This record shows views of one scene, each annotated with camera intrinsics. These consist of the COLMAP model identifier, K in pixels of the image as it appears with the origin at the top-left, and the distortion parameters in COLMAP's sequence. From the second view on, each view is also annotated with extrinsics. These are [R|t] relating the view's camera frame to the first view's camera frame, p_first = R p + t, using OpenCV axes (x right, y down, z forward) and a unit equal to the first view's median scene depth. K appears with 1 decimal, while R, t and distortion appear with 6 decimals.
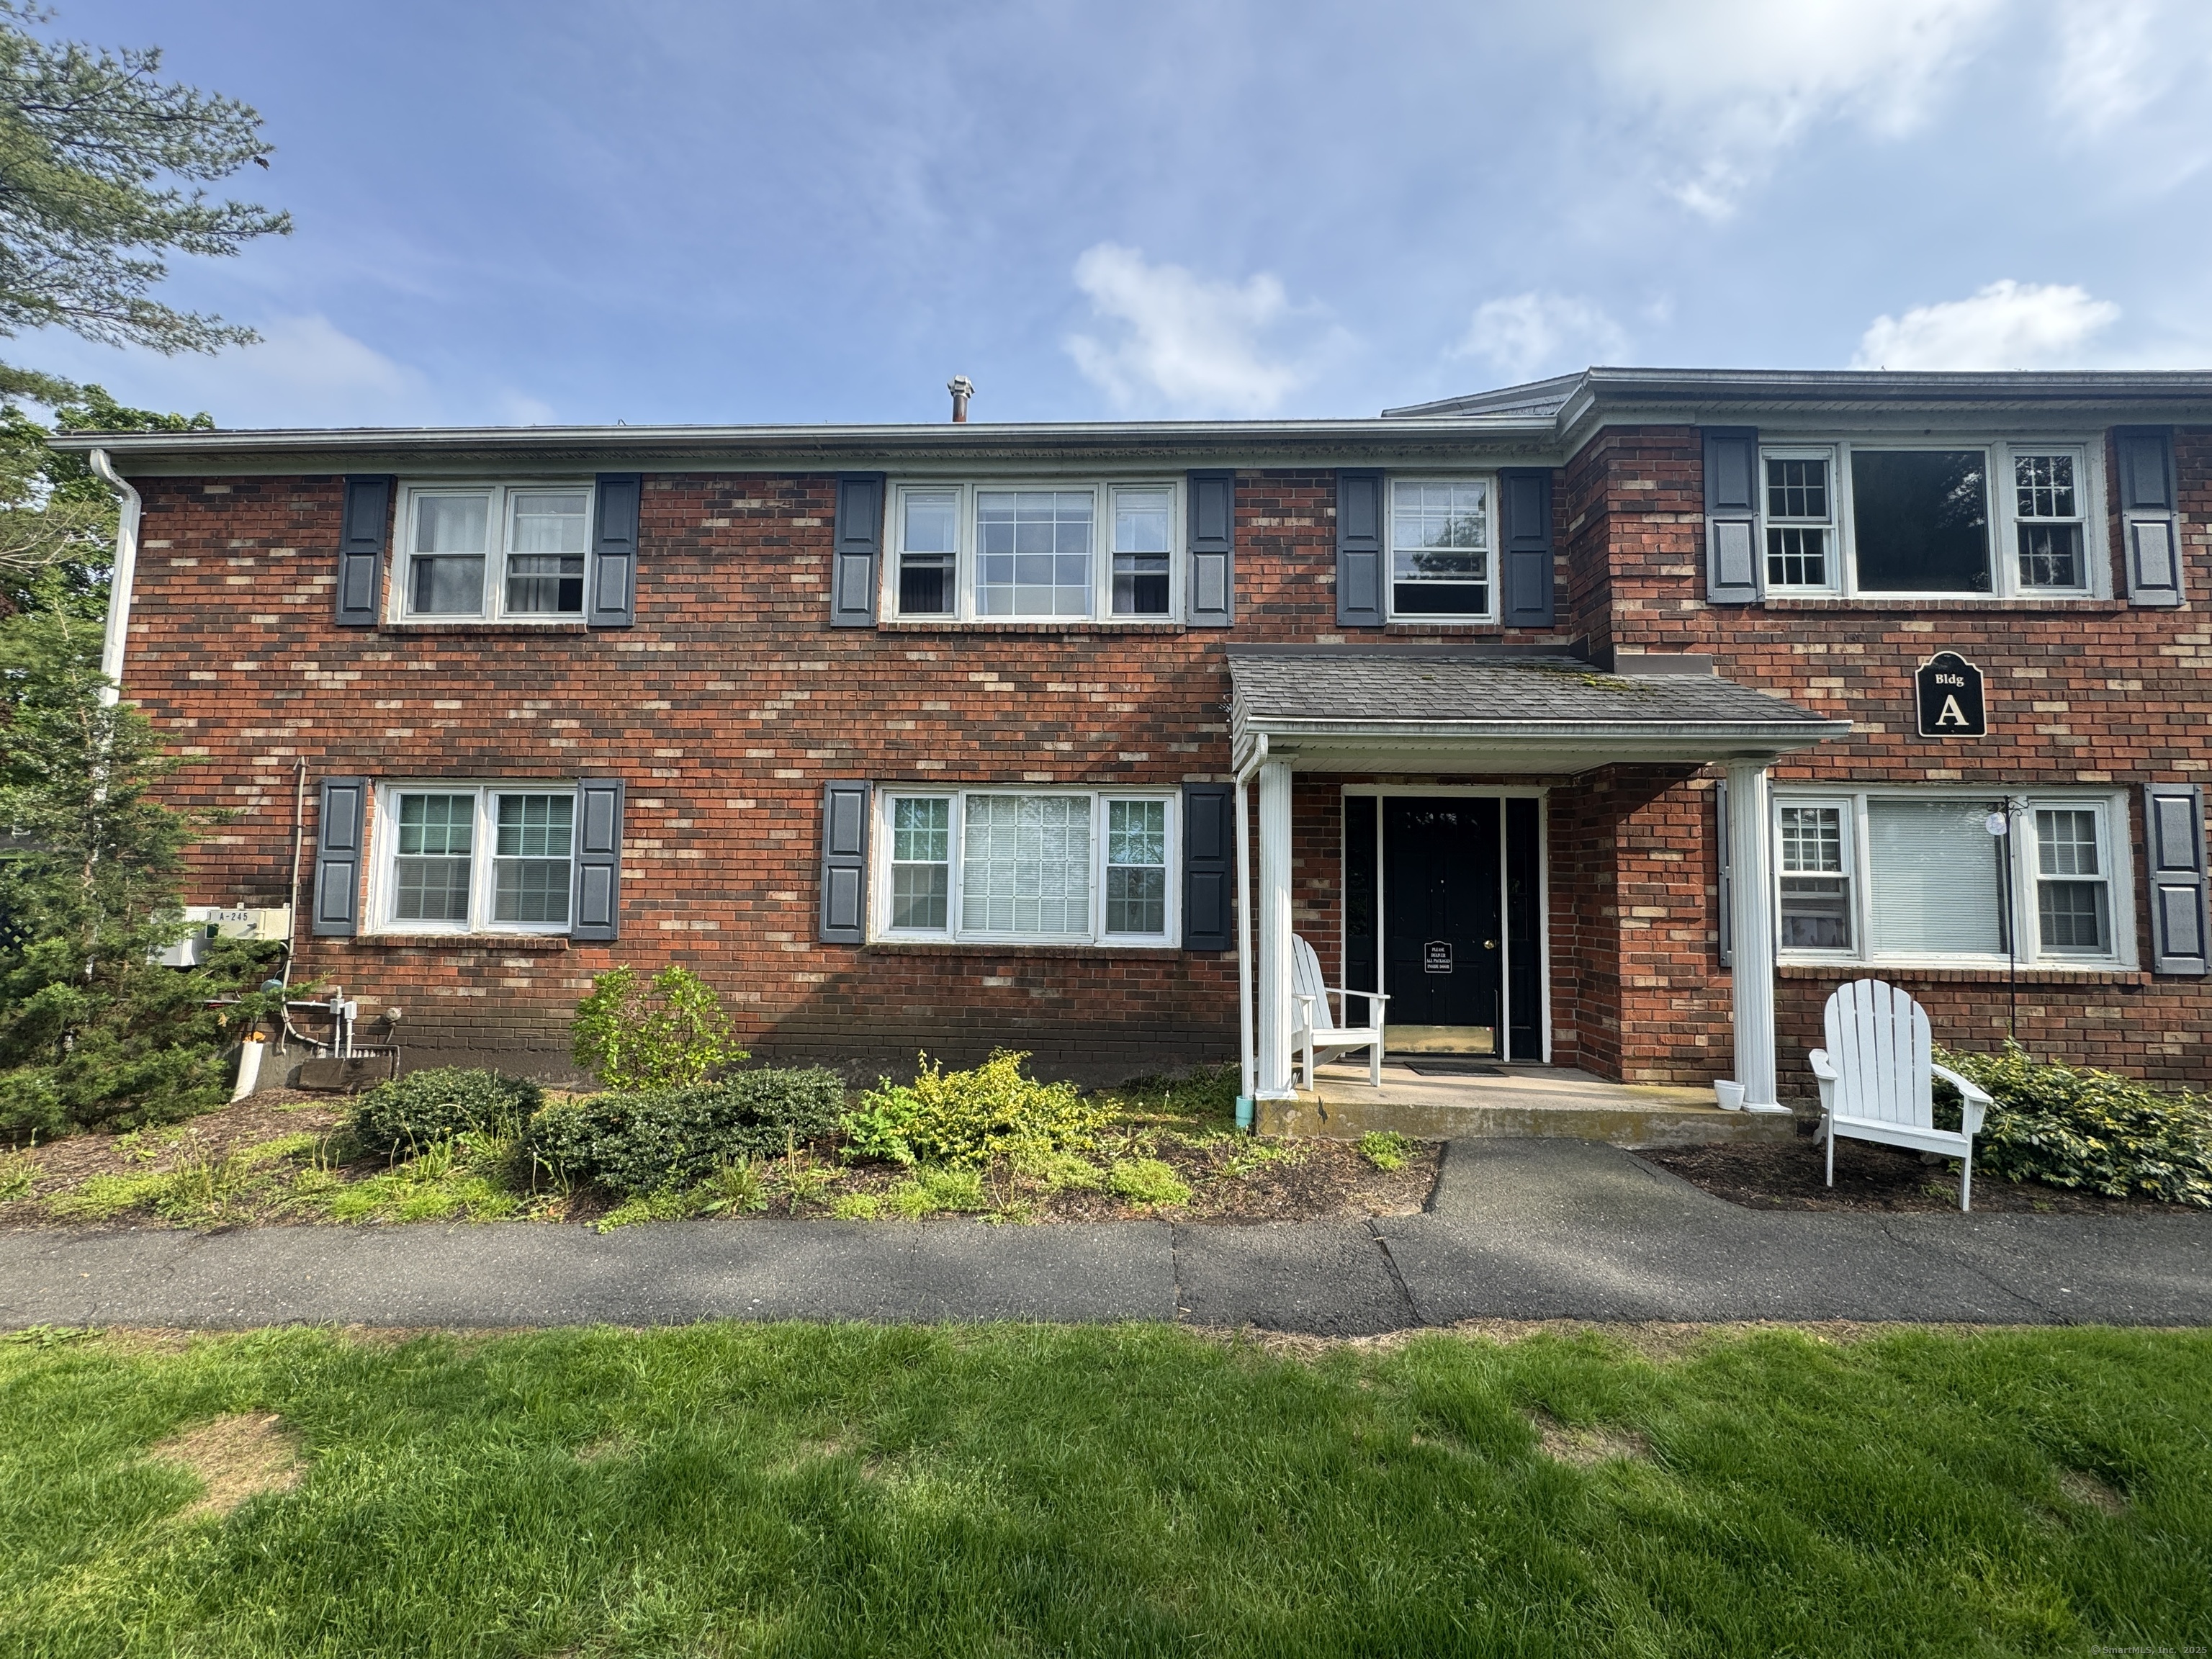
lens RADIAL K [[880.2, 0, 1106.0], [0, 880.2, 829.5], [0, 0, 1]] dist [-0.003330, 0.000480]
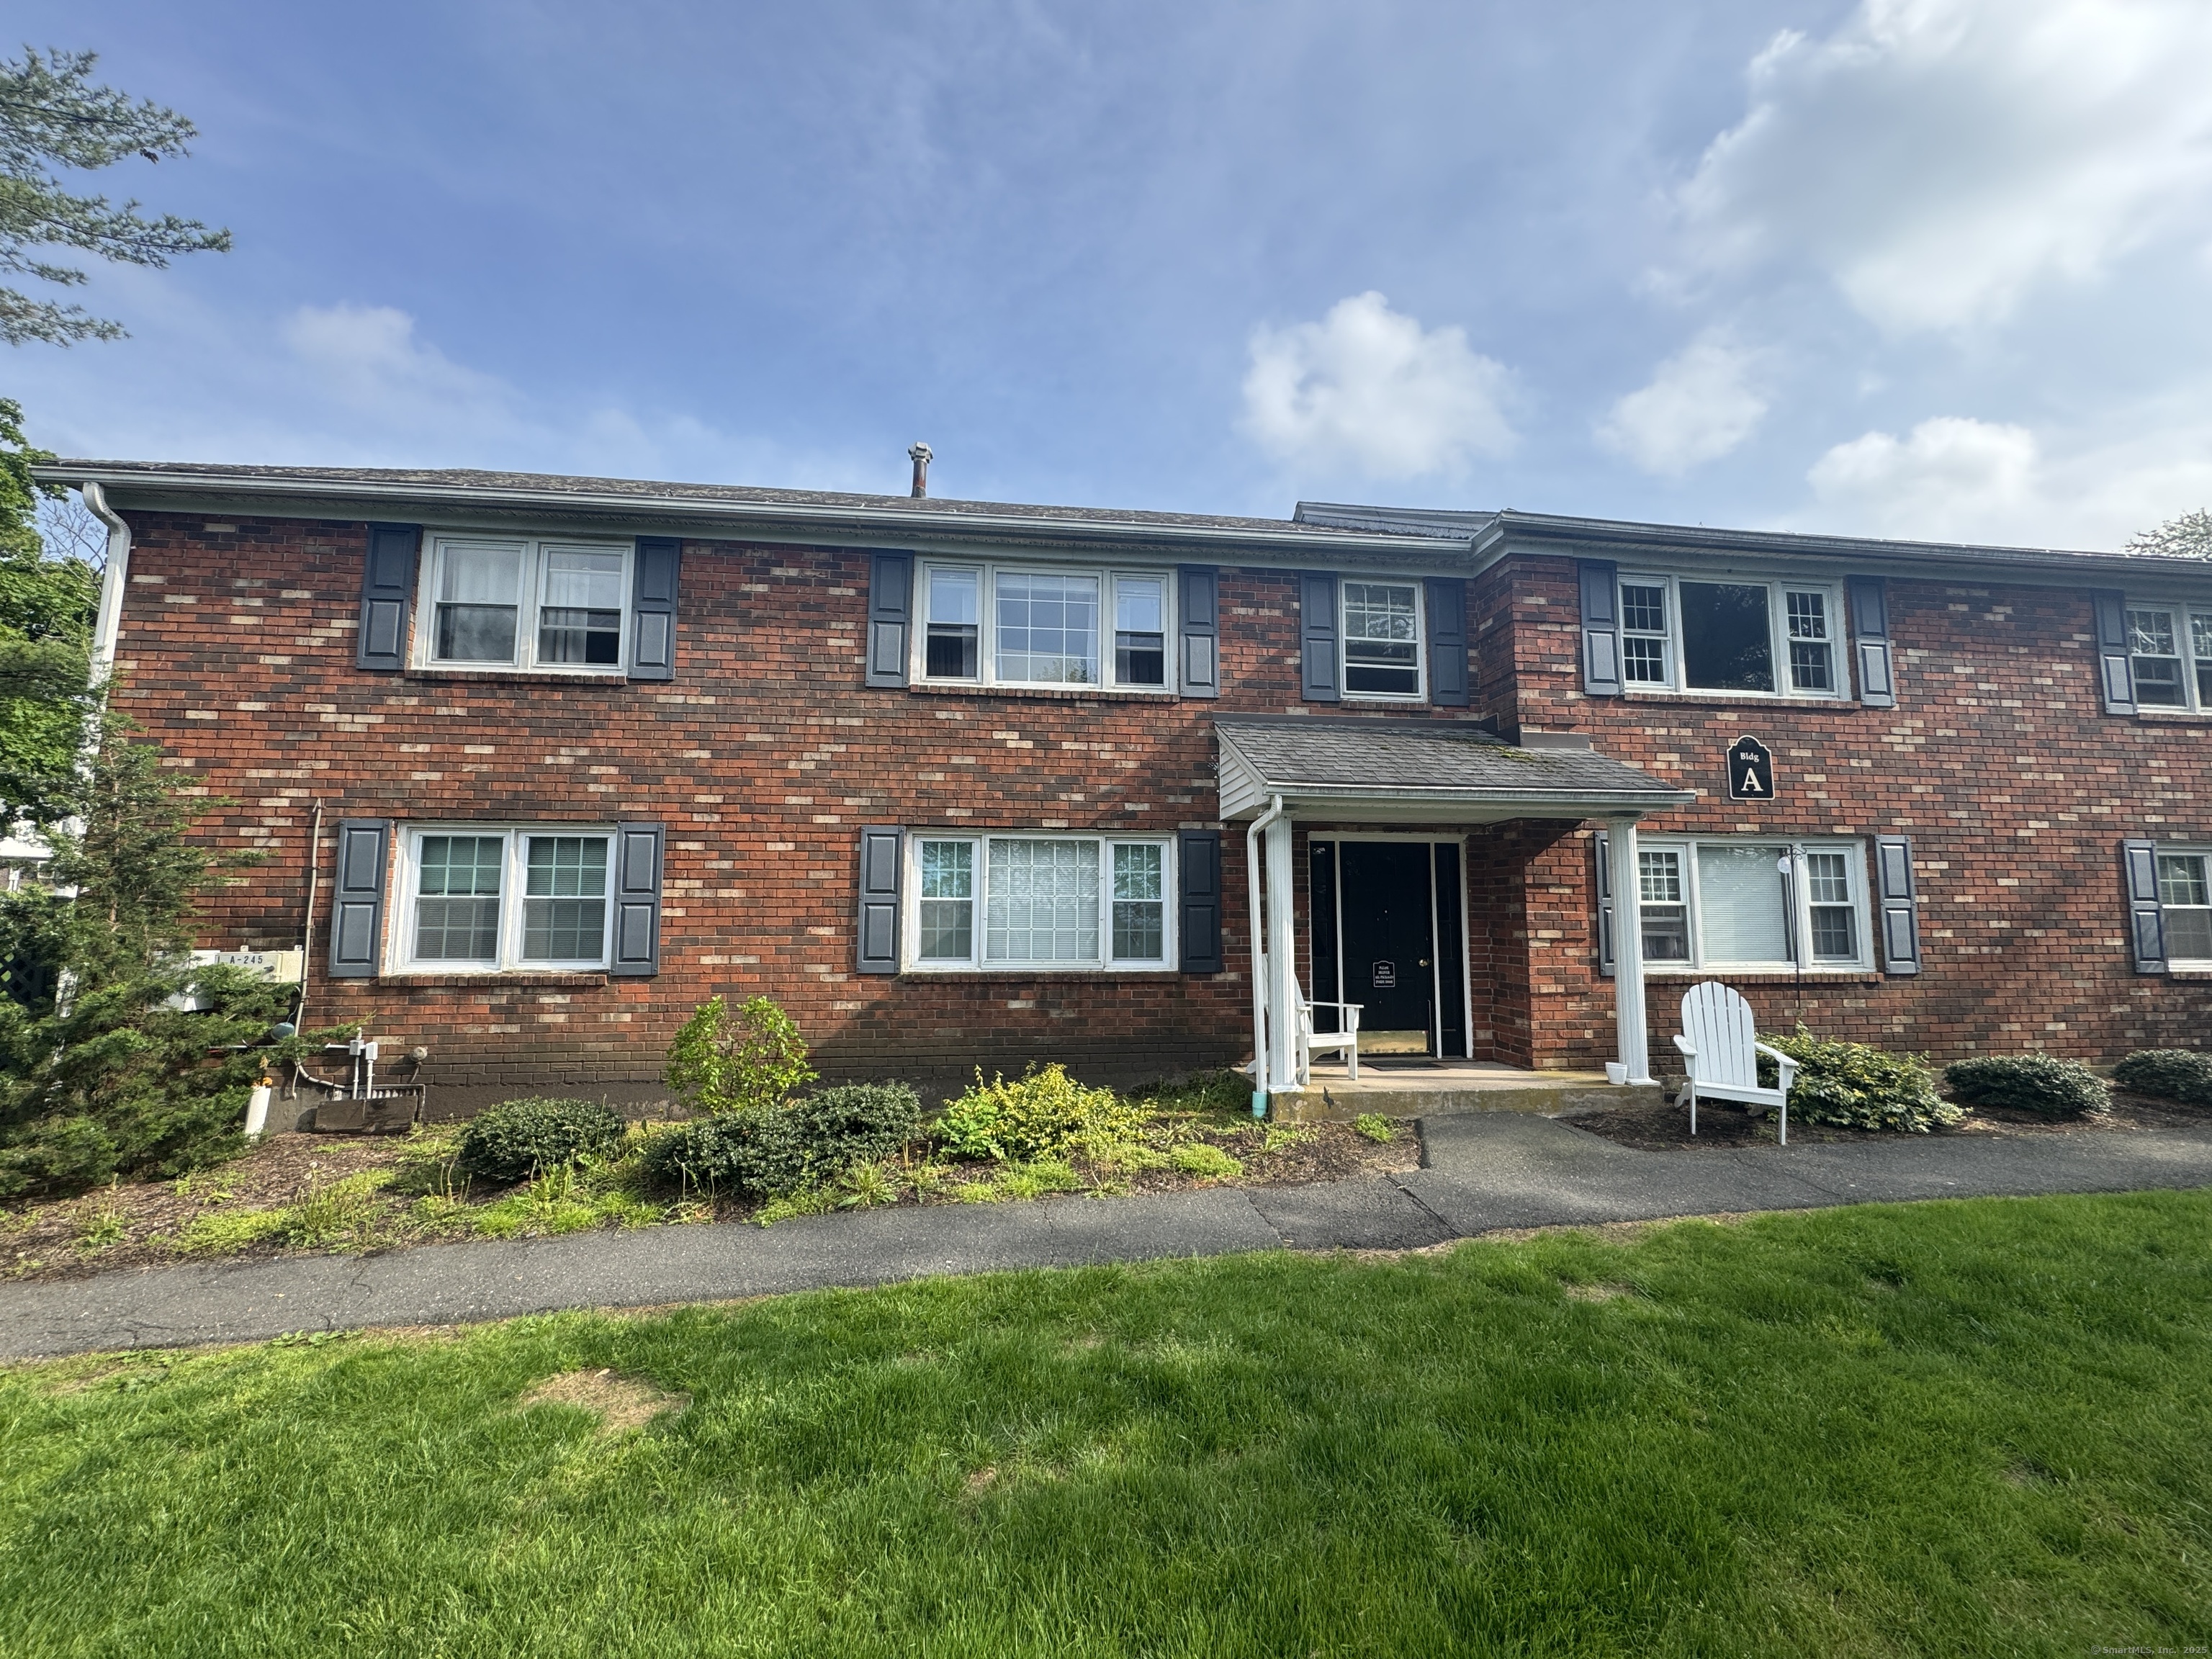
lens RADIAL K [[880.2, 0, 1106.0], [0, 880.2, 829.5], [0, 0, 1]] dist [-0.003330, 0.000480]
pose [[0.986632, 0.004666, 0.162899, -0.200206], [0.000635, 0.999472, -0.032473, -0.015078], [-0.162965, 0.032142, 0.986108, -0.140728]]
